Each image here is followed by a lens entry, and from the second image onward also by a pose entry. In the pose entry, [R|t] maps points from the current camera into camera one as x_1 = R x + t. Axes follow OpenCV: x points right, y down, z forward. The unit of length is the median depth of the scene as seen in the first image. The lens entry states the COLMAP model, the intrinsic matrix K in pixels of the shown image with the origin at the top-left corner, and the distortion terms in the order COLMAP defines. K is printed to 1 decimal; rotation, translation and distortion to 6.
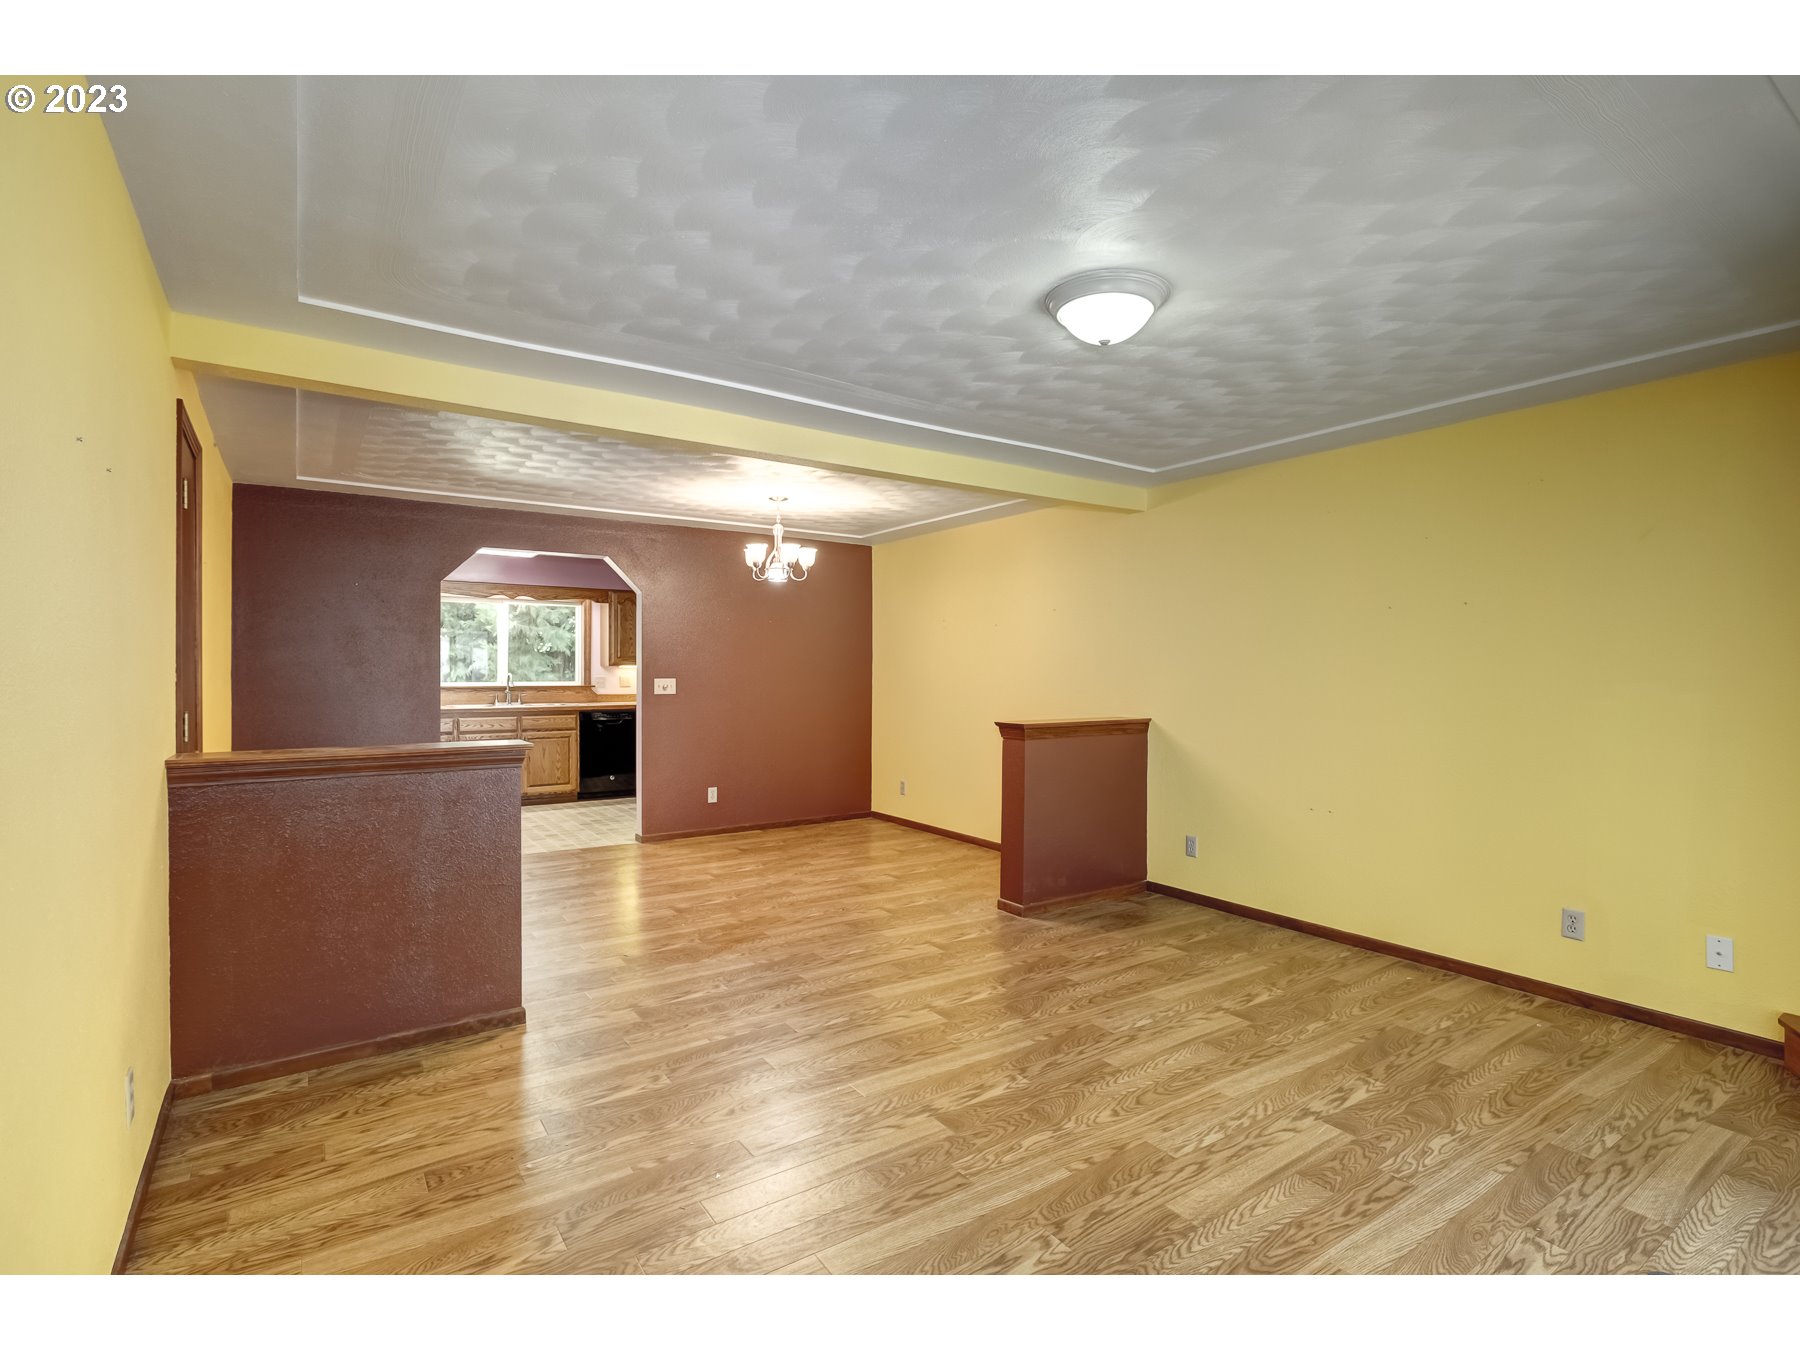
lens RADIAL K [[869.5, 0, 904.8], [0, 869.5, 673.7], [0, 0, 1]] dist [-0.007421, 0.000207]
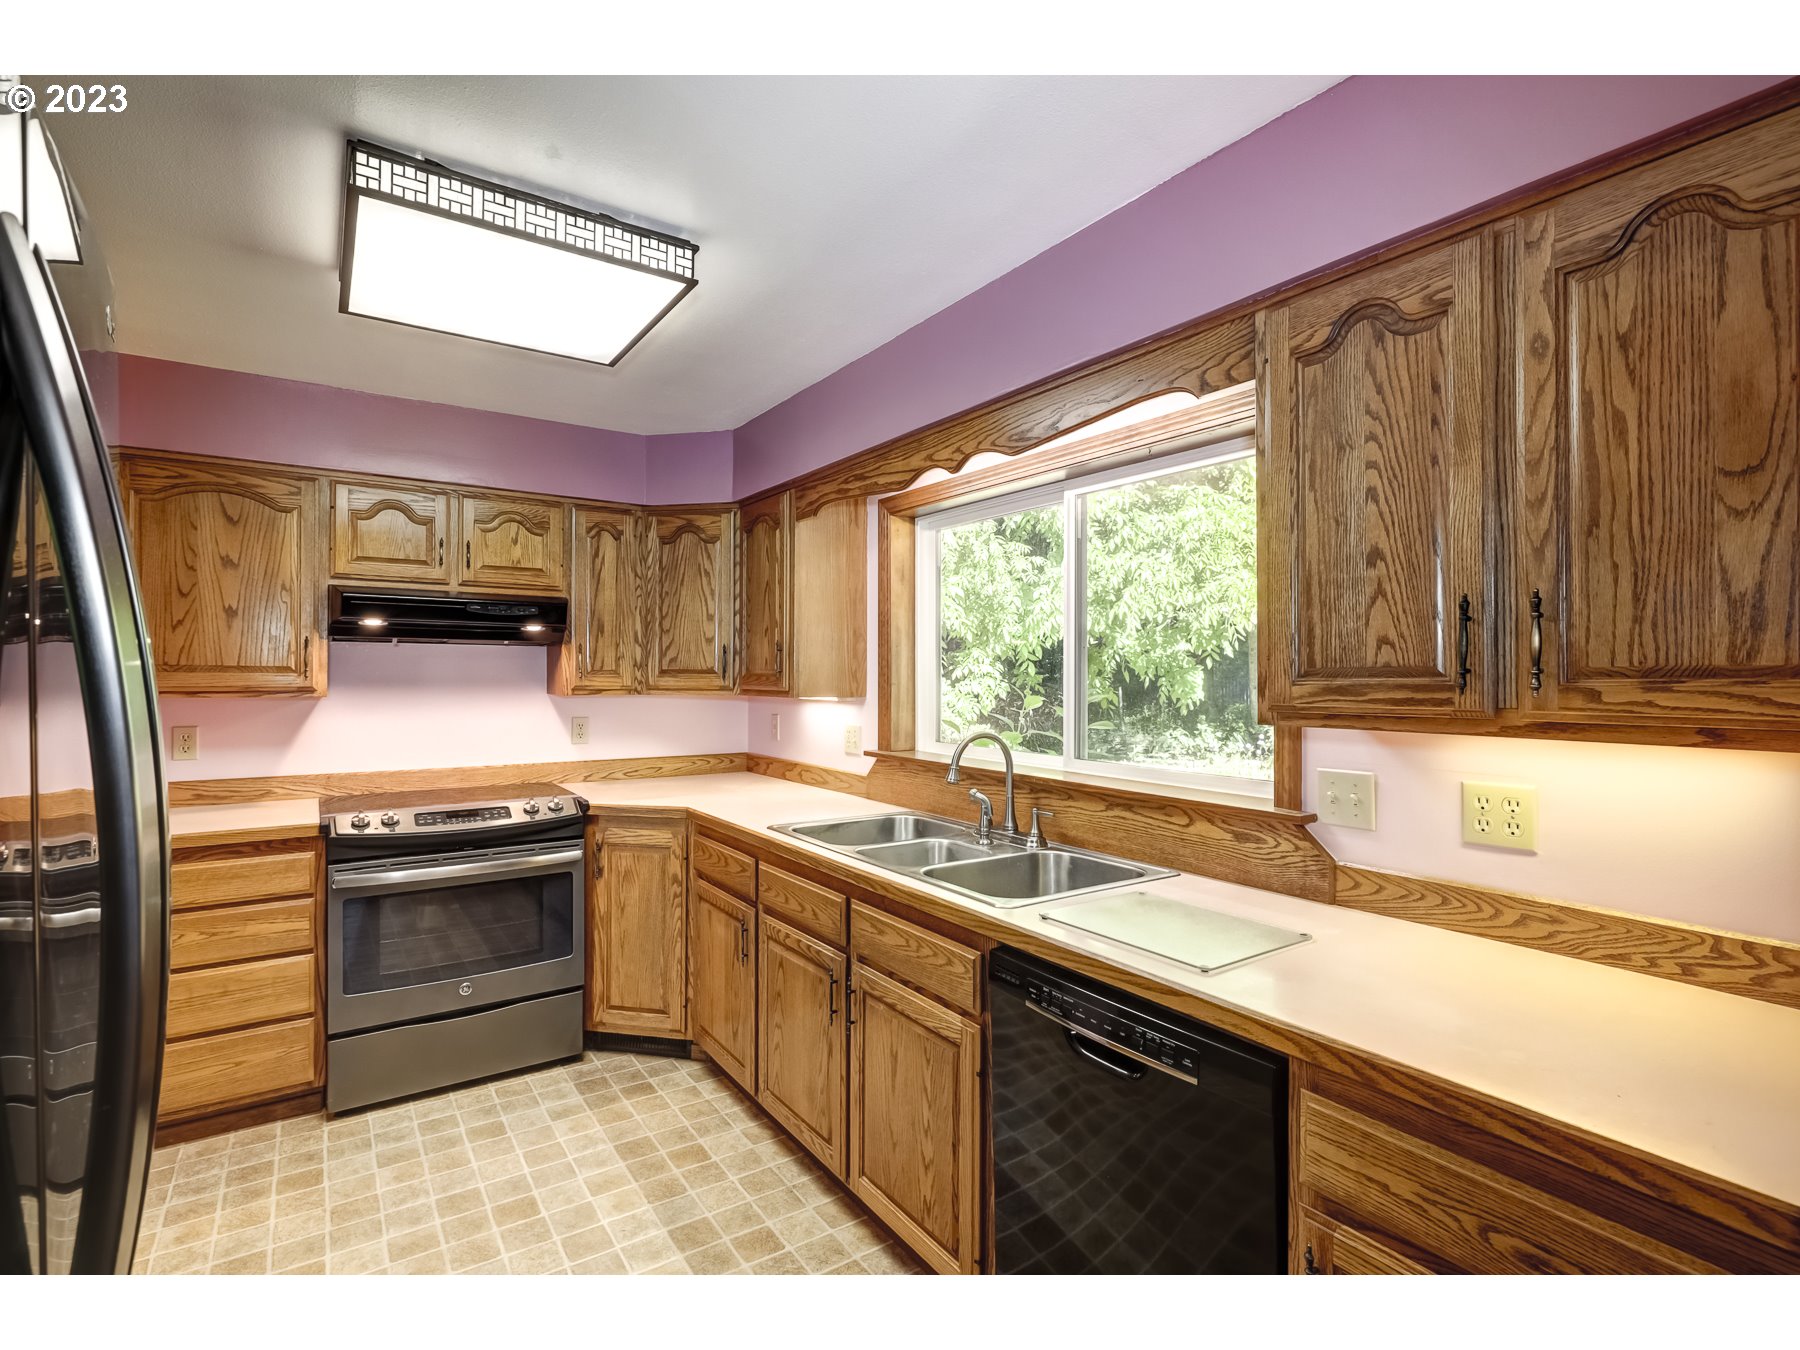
lens RADIAL K [[869.5, 0, 907.4], [0, 869.5, 671.2], [0, 0, 1]] dist [-0.007421, 0.000207]
pose [[-0.015849, -0.003809, -0.999867, -0.157630], [-0.009047, 0.999952, -0.003666, -0.018138], [0.999833, 0.008987, -0.015883, 0.923456]]
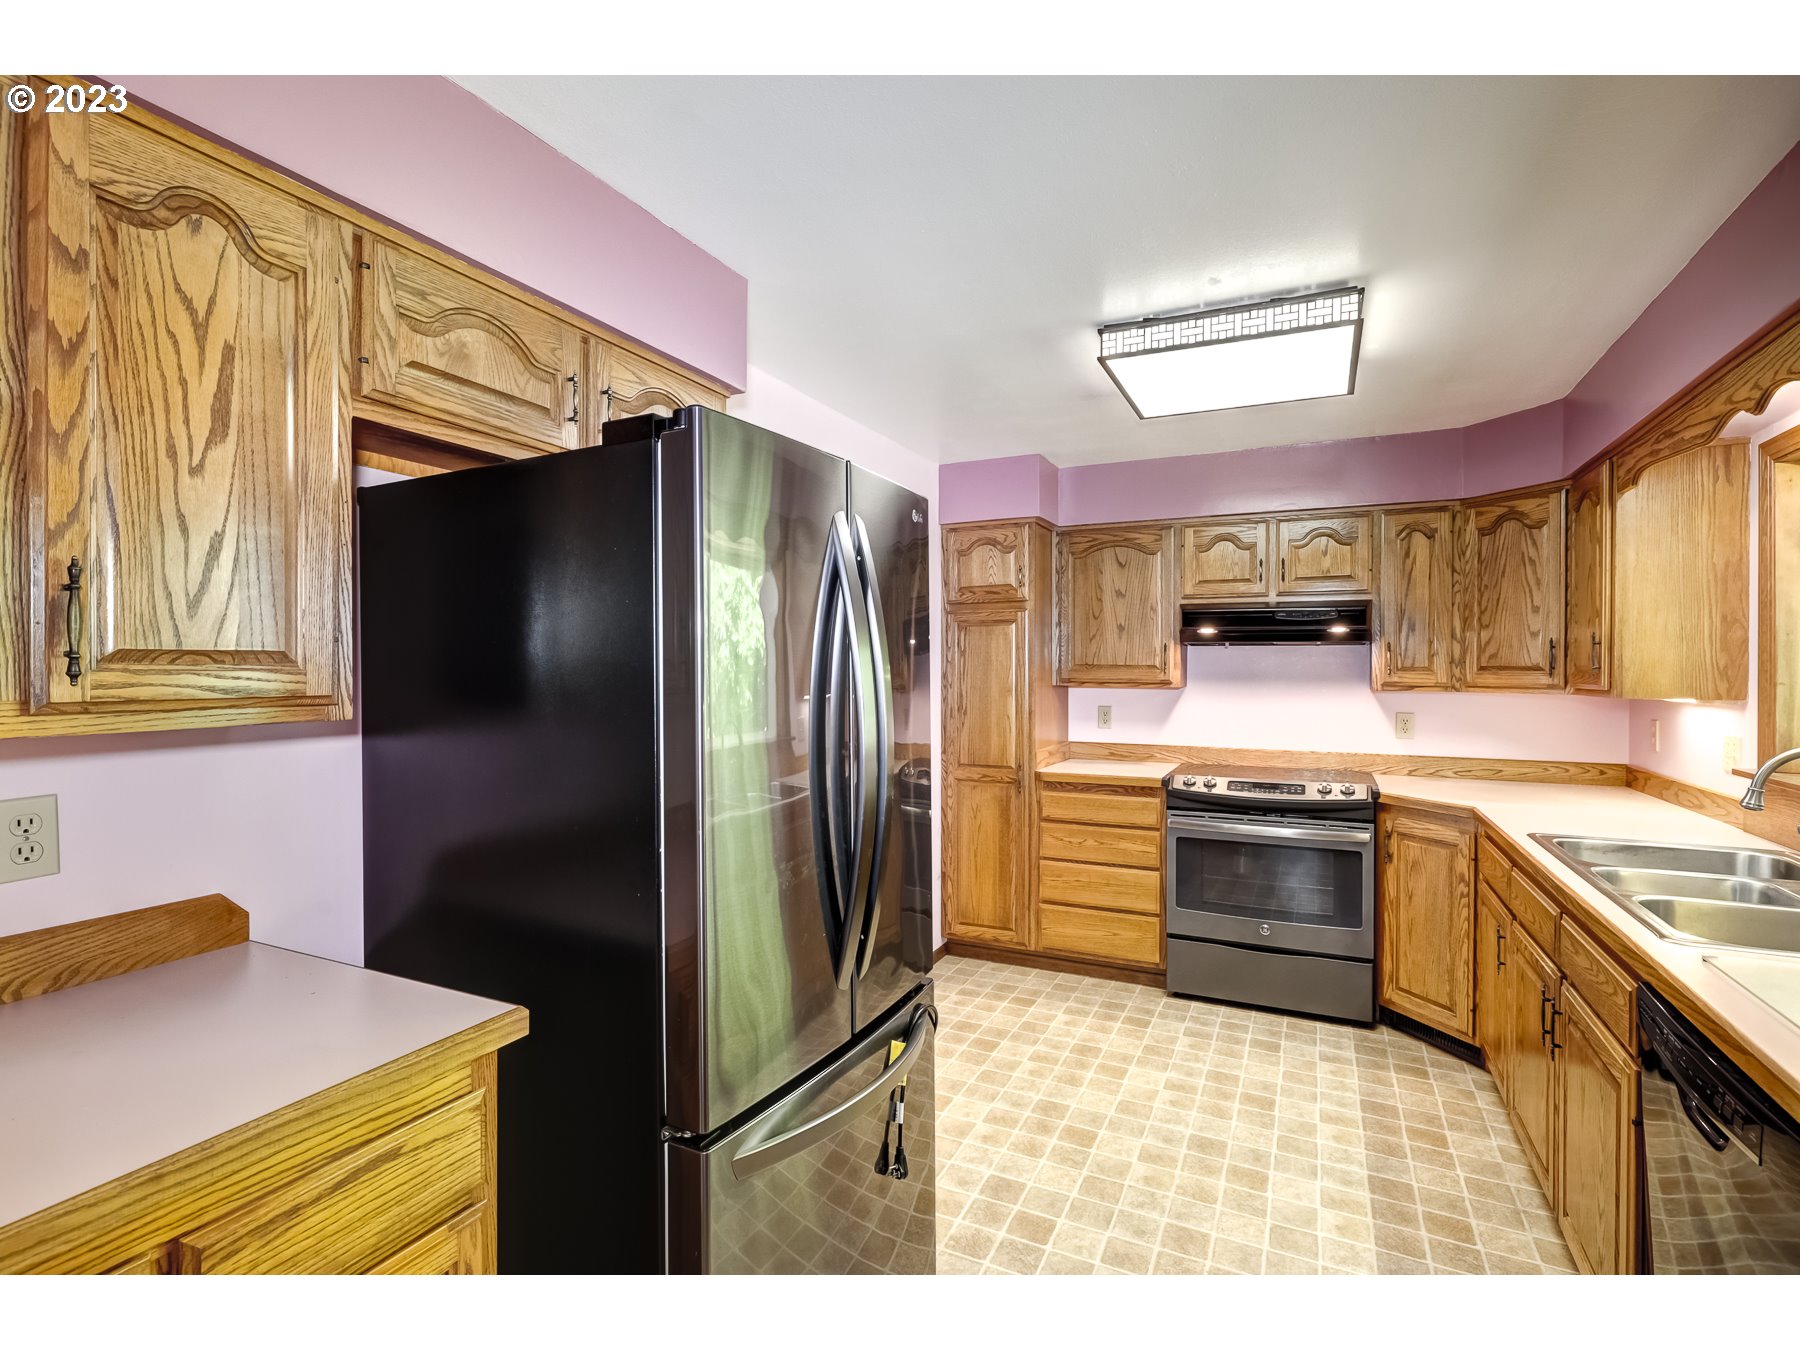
lens RADIAL K [[869.5, 0, 870.5], [0, 869.5, 671.9], [0, 0, 1]] dist [-0.007421, 0.000207]
pose [[-0.888365, -0.002340, -0.459133, -0.139463], [-0.006807, 0.999944, 0.008075, -0.018152], [0.459088, 0.010299, -0.888331, 1.019584]]
